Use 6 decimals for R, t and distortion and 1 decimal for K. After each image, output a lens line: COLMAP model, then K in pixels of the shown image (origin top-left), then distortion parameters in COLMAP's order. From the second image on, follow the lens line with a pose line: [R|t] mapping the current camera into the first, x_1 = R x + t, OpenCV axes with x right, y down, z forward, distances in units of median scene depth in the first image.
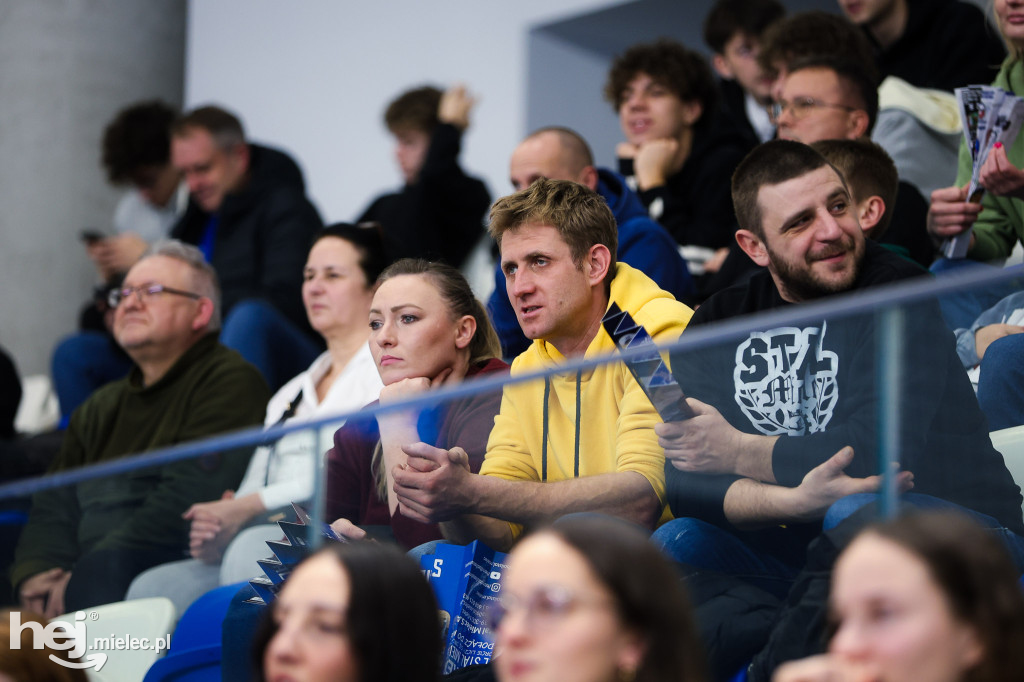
lens RADIAL K [[4113.9, 0, 512.0], [0, 4113.9, 341.0], [0, 0, 1]] dist [0.367230, 1.390828]
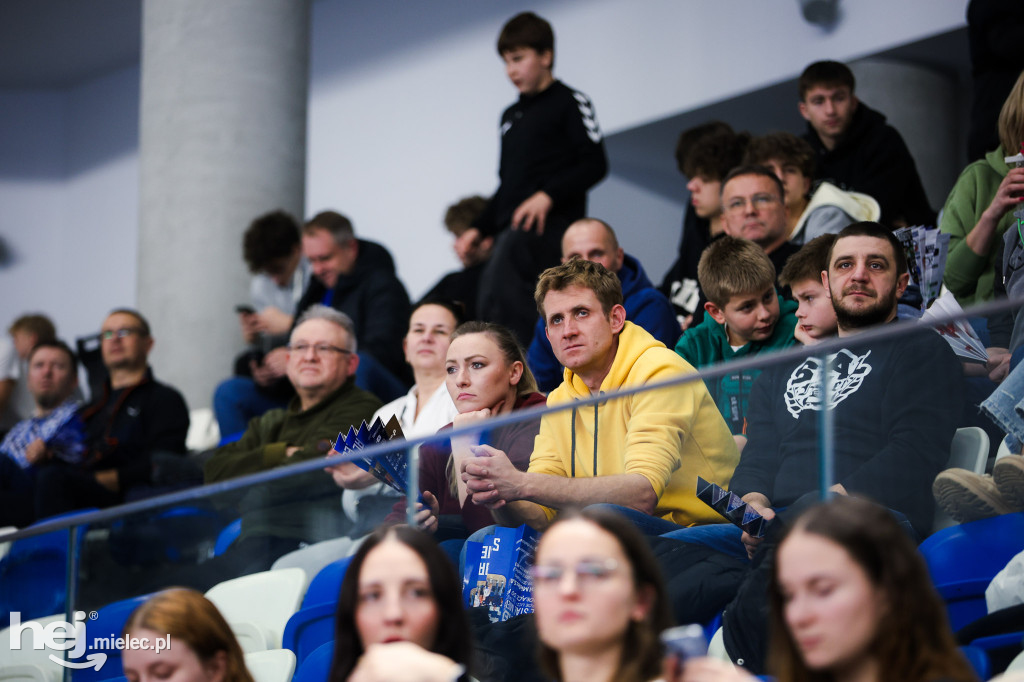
lens RADIAL K [[4113.9, 0, 512.0], [0, 4113.9, 341.0], [0, 0, 1]] dist [0.367230, 1.390828]
pose [[0.999839, -0.016036, -0.008100, -0.000537], [0.015927, 0.999785, -0.013269, 0.005298], [0.008311, 0.013137, 0.999879, -0.380612]]
